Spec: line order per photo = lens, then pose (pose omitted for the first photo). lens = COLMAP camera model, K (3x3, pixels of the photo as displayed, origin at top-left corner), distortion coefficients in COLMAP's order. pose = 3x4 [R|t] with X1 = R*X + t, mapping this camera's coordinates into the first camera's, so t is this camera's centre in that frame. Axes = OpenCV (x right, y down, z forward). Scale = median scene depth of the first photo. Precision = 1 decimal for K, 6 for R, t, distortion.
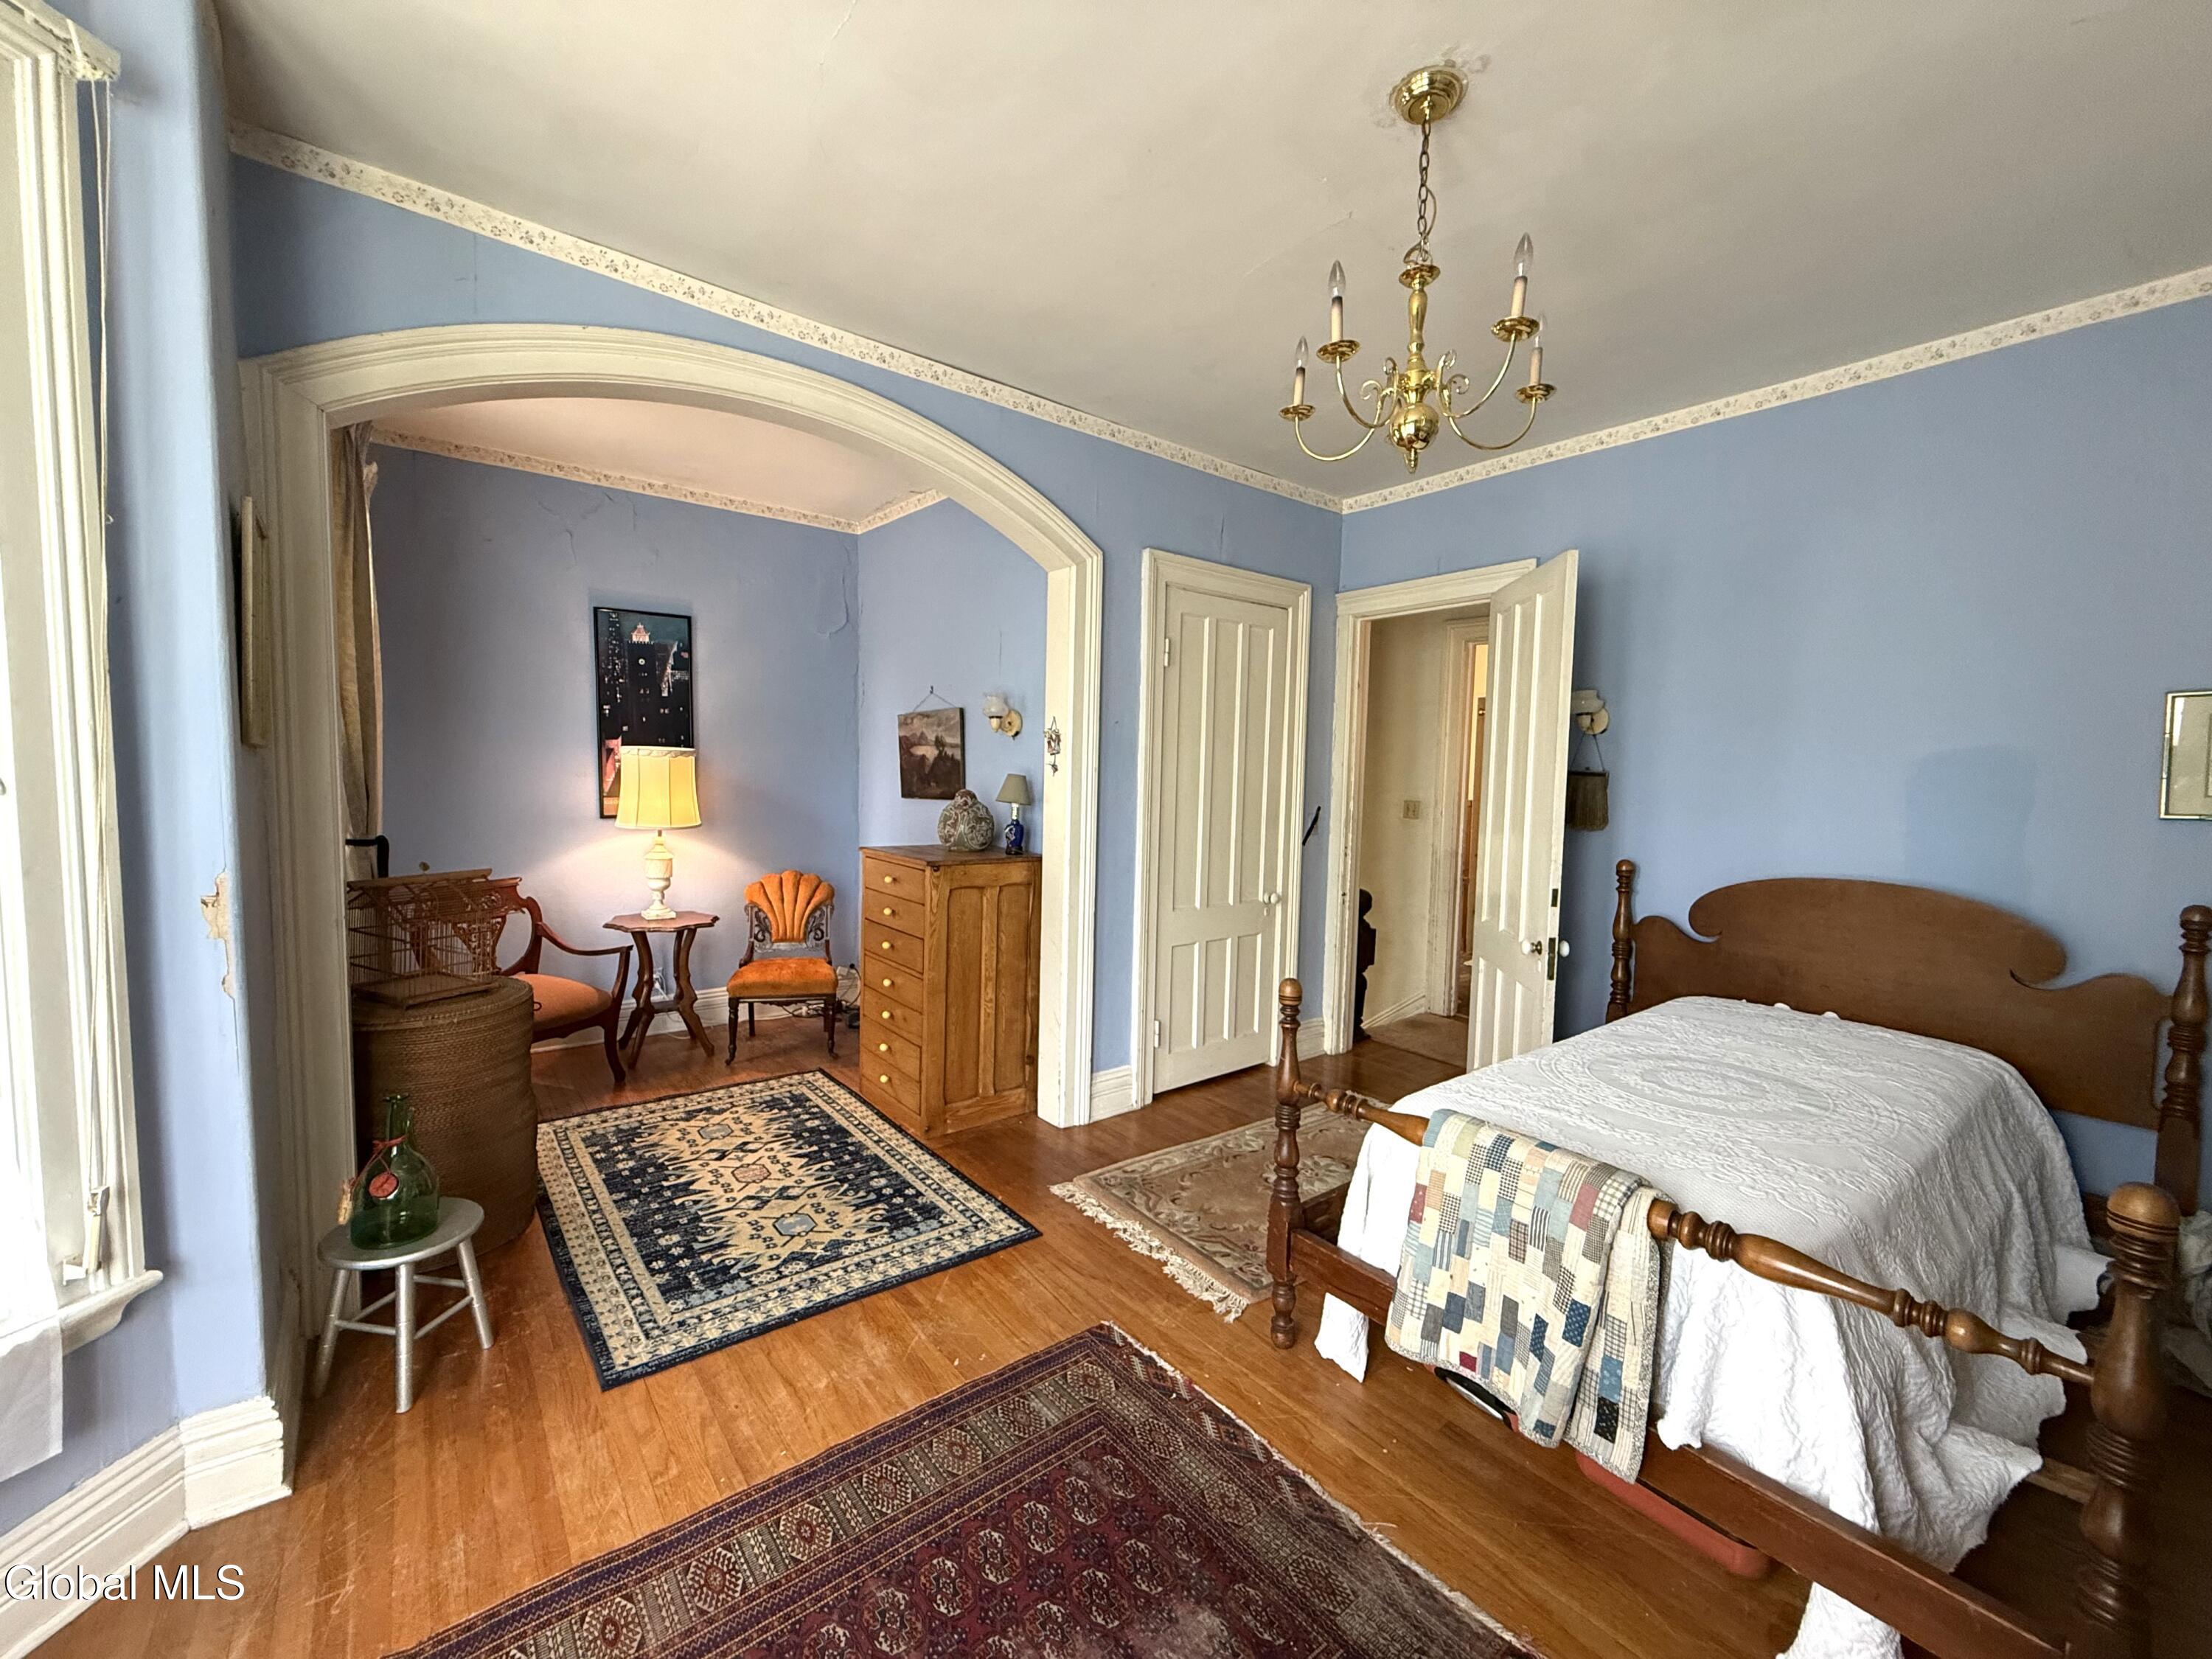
lens RADIAL K [[886.0, 0, 1101.3], [0, 886.0, 826.2], [0, 0, 1]] dist [0.001780, -0.000089]
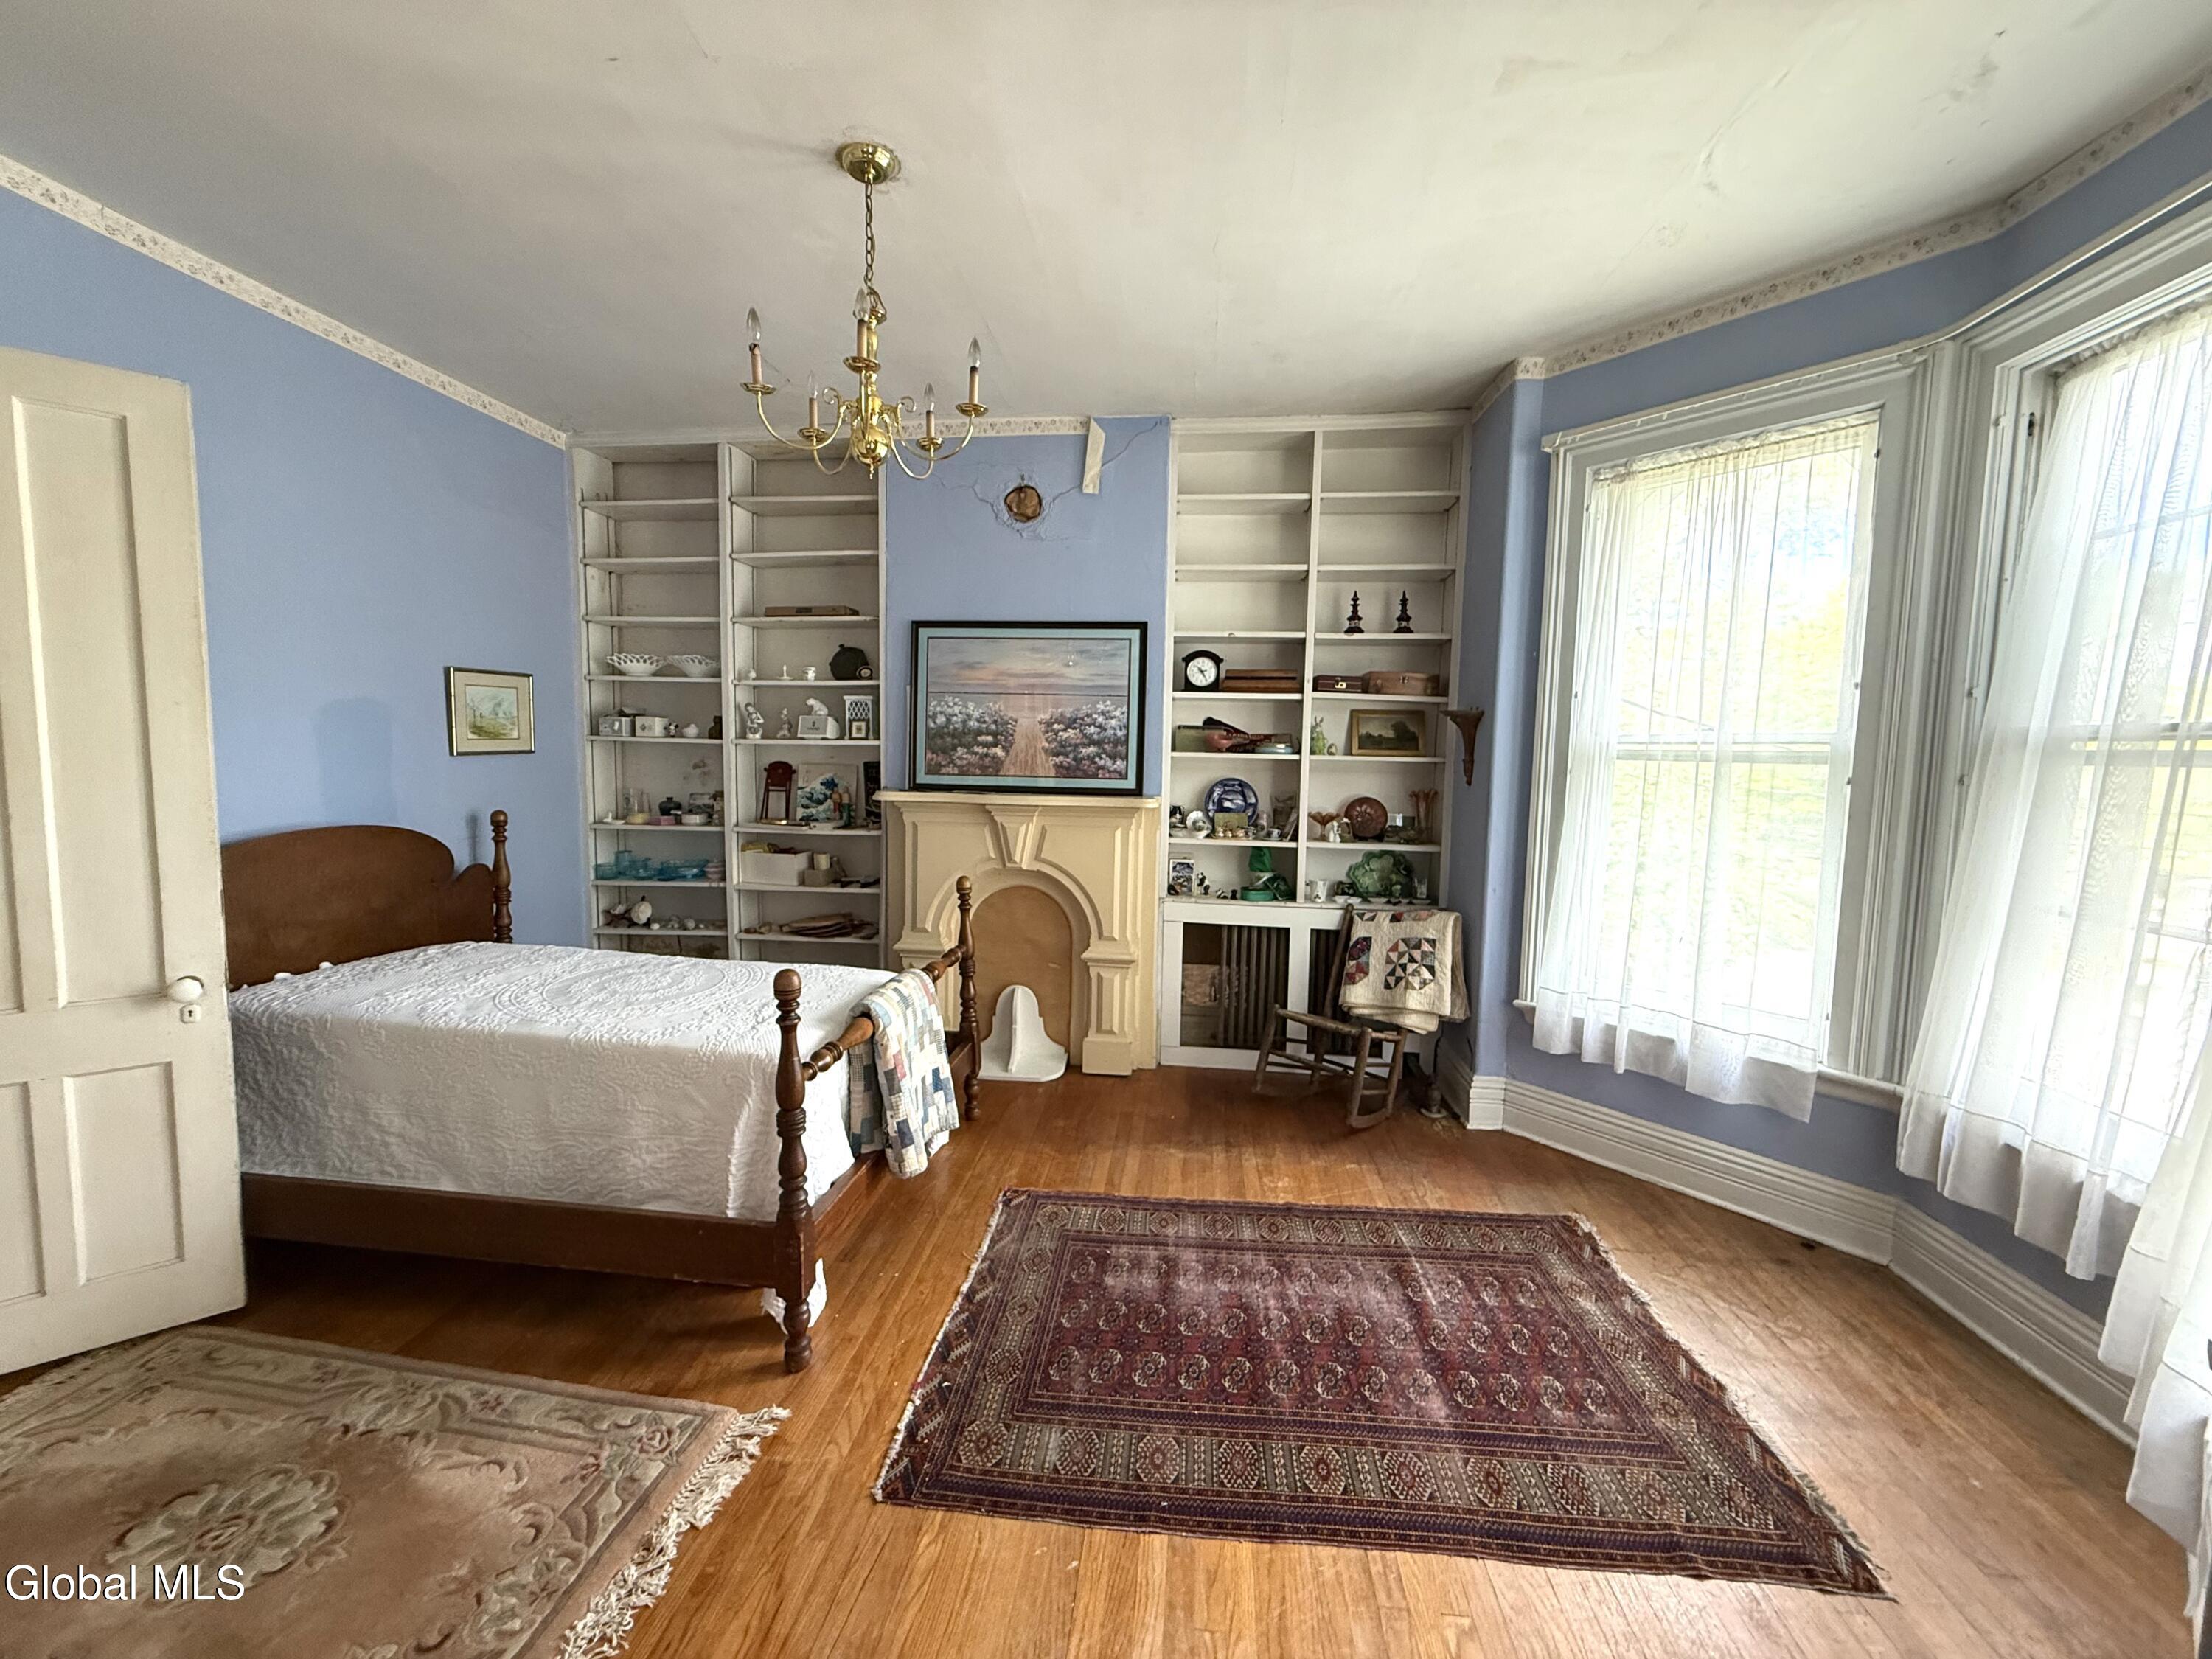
lens RADIAL K [[886.0, 0, 1091.0], [0, 886.0, 832.2], [0, 0, 1]] dist [0.001780, -0.000089]
pose [[-0.704294, -0.094677, 0.703567, -0.731694], [0.017212, 0.988498, 0.150250, -0.111792], [-0.709700, 0.117930, -0.694564, 1.660537]]
